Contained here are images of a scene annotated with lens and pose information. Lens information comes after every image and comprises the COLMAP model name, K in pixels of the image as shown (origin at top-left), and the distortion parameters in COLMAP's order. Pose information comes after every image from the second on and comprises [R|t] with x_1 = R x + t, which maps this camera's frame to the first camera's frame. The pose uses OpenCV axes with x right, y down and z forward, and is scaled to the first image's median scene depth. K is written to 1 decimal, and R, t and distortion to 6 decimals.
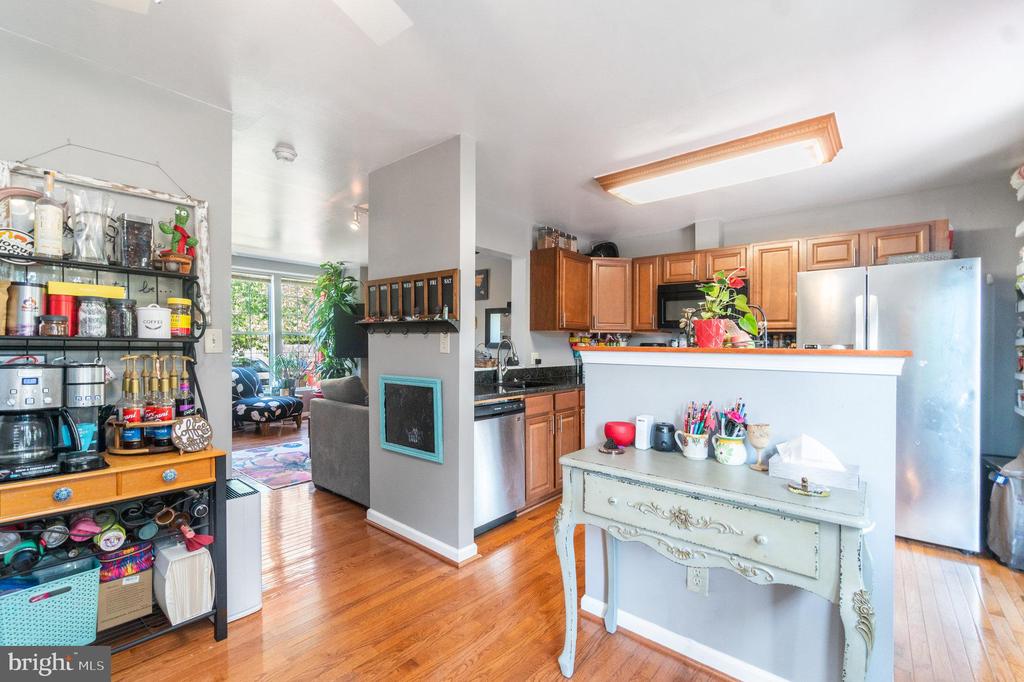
lens RADIAL K [[434.6, 0, 512.0], [0, 434.6, 341.0], [0, 0, 1]] dist [-0.011825, -0.000120]
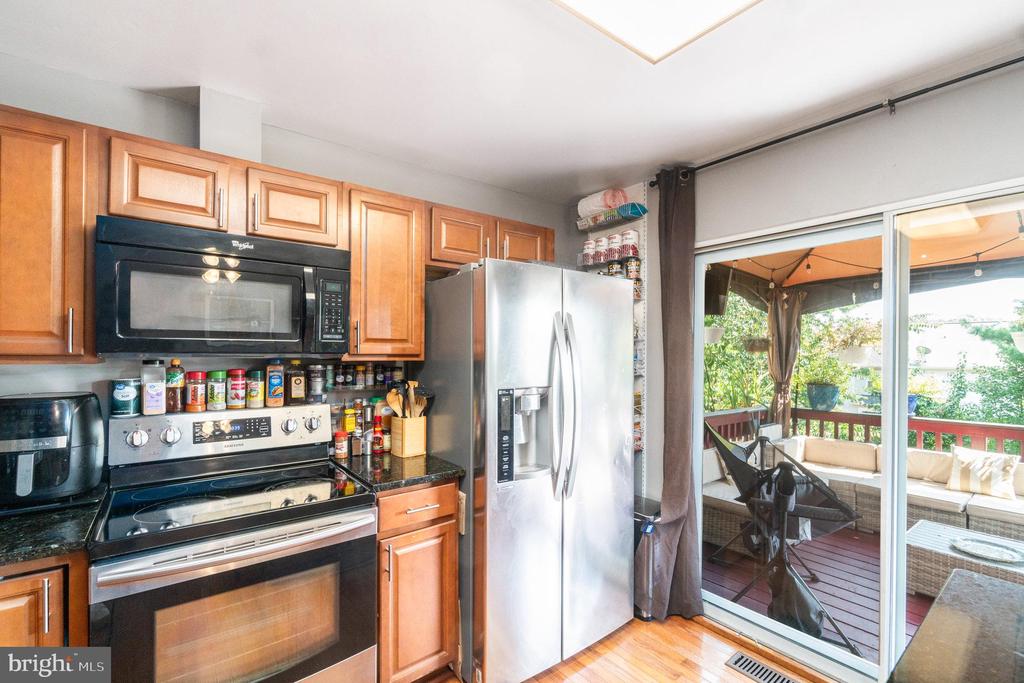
lens RADIAL K [[442.0, 0, 490.4], [0, 442.0, 350.6], [0, 0, 1]] dist [-0.008064, -0.000279]
pose [[0.232216, -0.003727, 0.972657, 0.091235], [-0.001961, 0.999989, 0.004300, -0.031759], [-0.972662, -0.002906, 0.232206, 0.638099]]
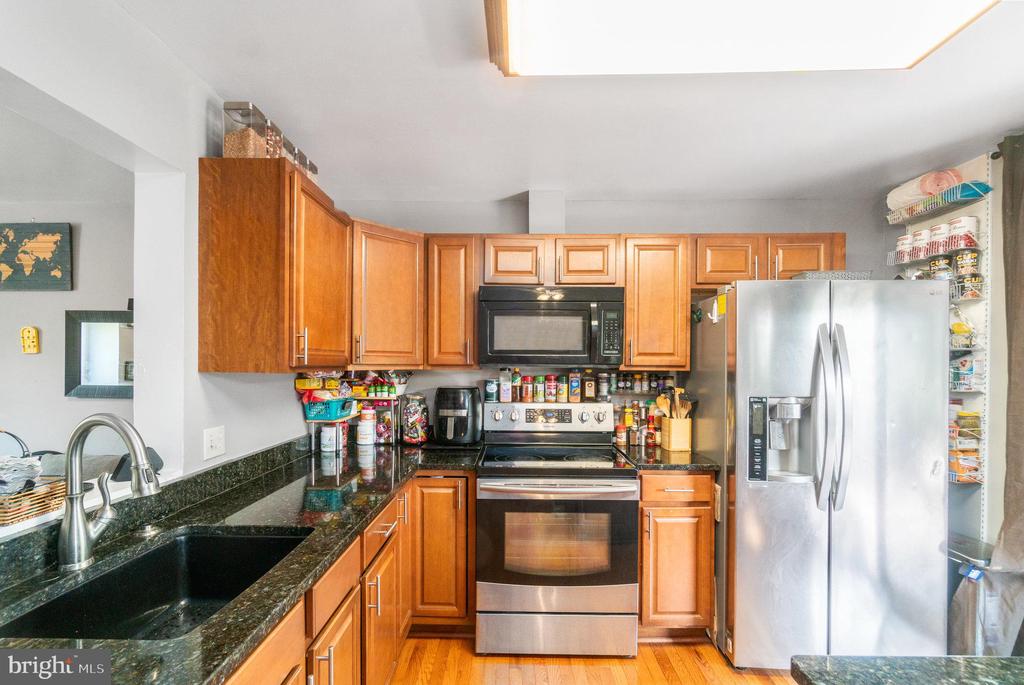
lens RADIAL K [[438.5, 0, 509.0], [0, 438.5, 363.7], [0, 0, 1]] dist [-0.002353, -0.000197]
pose [[0.772747, -0.005606, 0.634689, 0.007736], [0.001779, 0.999976, 0.006666, -0.031963], [-0.634712, -0.004022, 0.772739, 0.531876]]
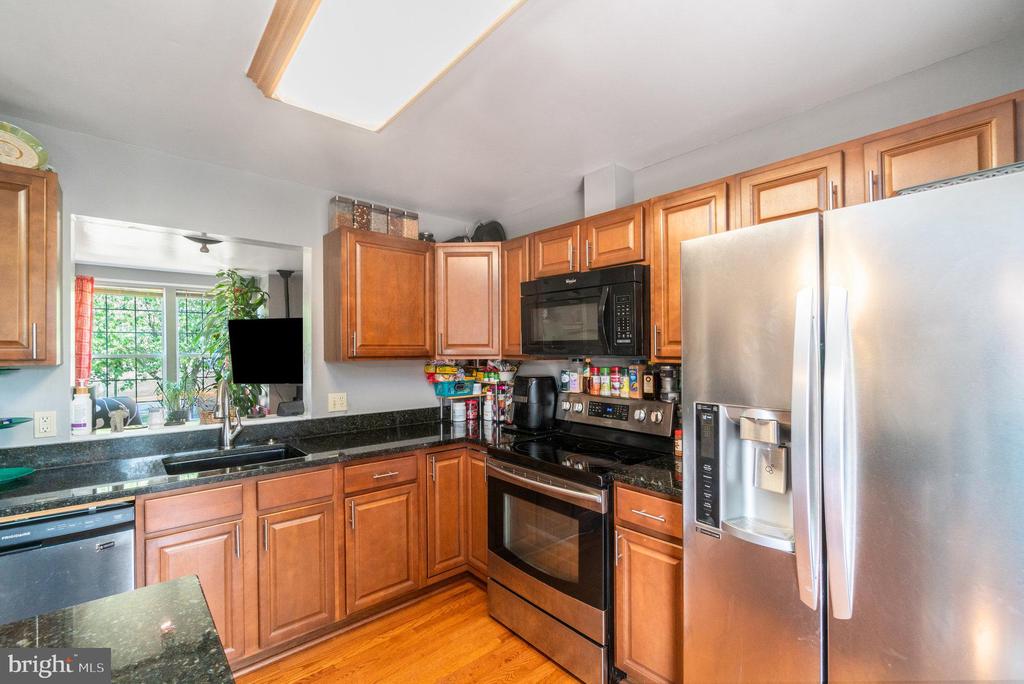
lens RADIAL K [[442.5, 0, 515.8], [0, 442.5, 345.9], [0, 0, 1]] dist [-0.009059, 0.000746]
pose [[0.989672, -0.013511, -0.142711, 0.408616], [0.012124, 0.999871, -0.010582, -0.034036], [0.142835, 0.008742, 0.989708, 0.383701]]
